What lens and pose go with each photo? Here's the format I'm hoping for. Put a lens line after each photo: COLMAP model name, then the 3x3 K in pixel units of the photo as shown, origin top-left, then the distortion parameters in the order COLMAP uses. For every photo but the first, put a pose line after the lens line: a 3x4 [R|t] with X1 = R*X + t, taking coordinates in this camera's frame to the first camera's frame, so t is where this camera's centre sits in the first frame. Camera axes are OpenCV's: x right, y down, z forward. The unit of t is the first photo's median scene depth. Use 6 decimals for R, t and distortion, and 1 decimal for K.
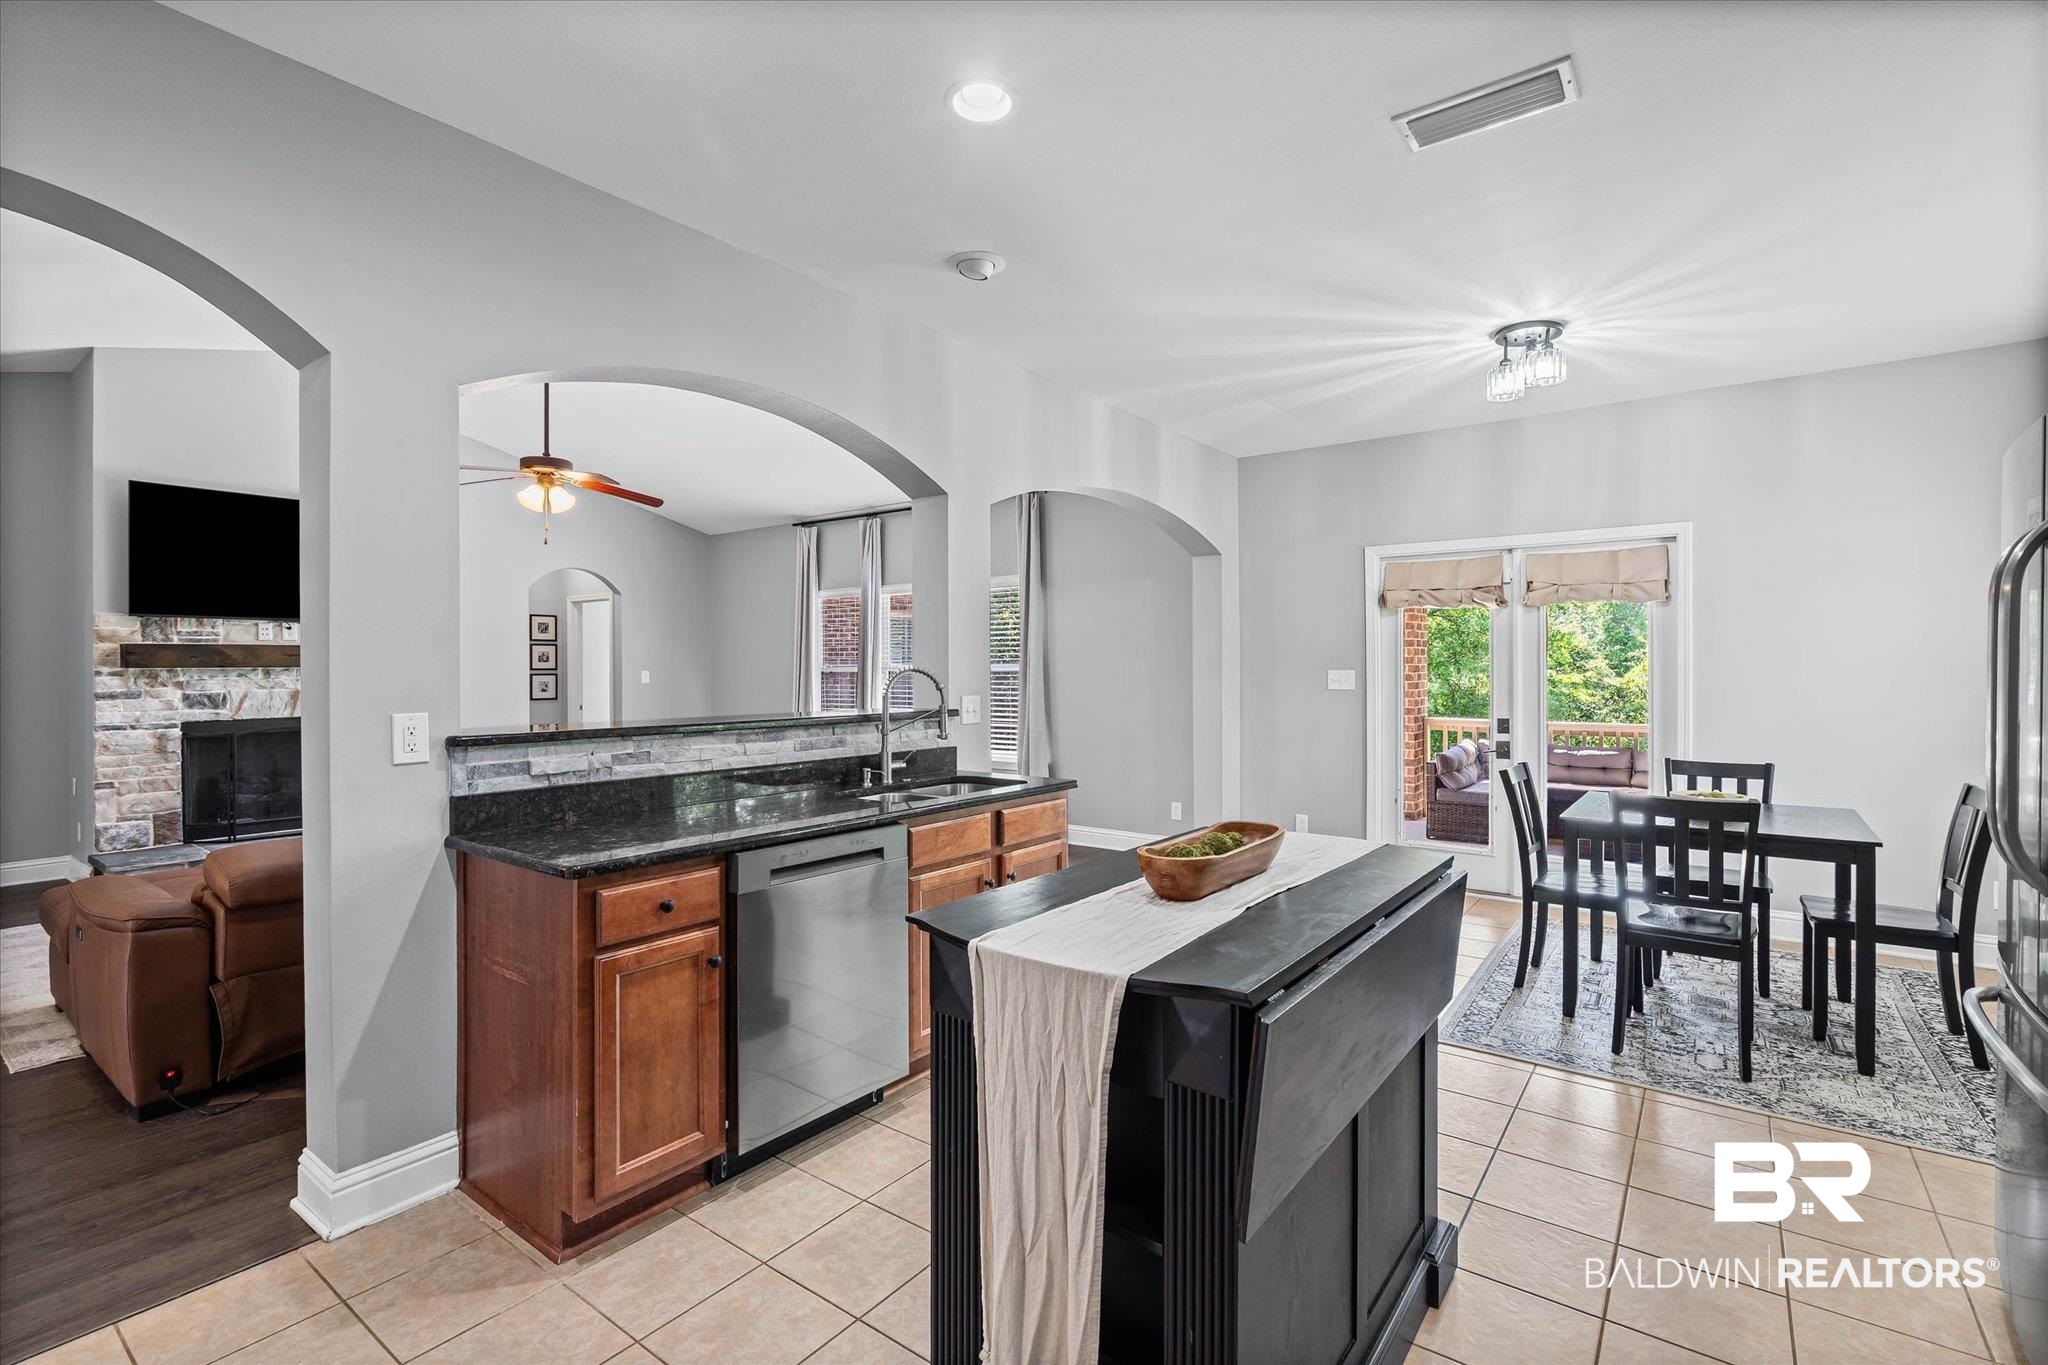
lens RADIAL K [[942.5, 0, 1026.8], [0, 942.5, 667.7], [0, 0, 1]] dist [-0.005239, 0.002054]
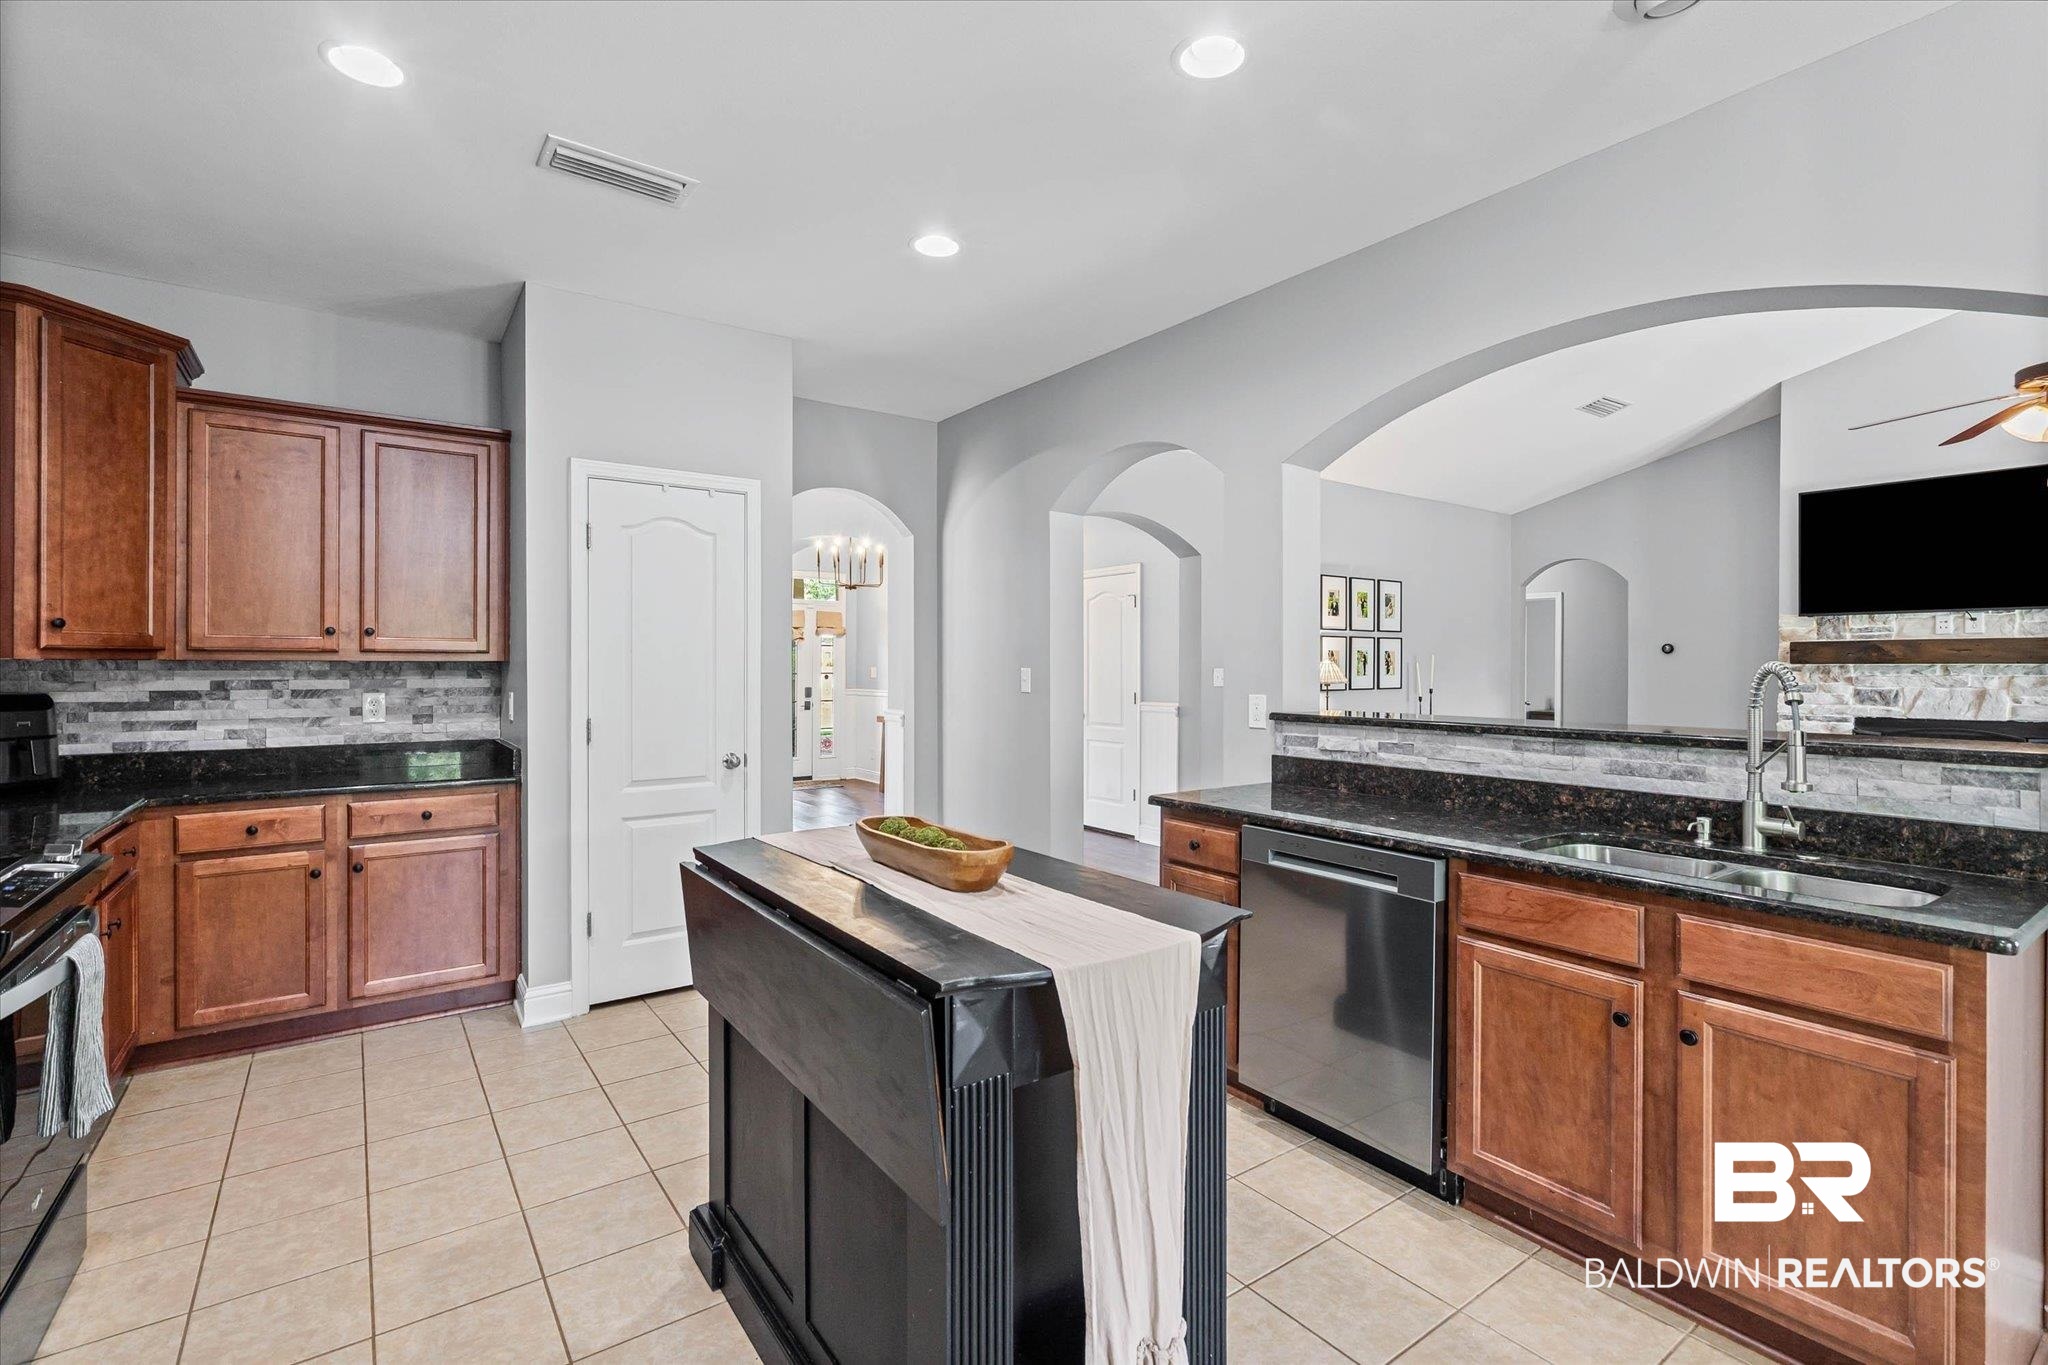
lens RADIAL K [[942.5, 0, 1024.1], [0, 942.5, 668.6], [0, 0, 1]] dist [-0.005239, 0.002054]
pose [[-0.289173, 0.005448, -0.957261, 0.360622], [-0.001214, 0.999981, 0.006058, 0.000177], [0.957276, 0.002914, -0.289161, 0.450330]]
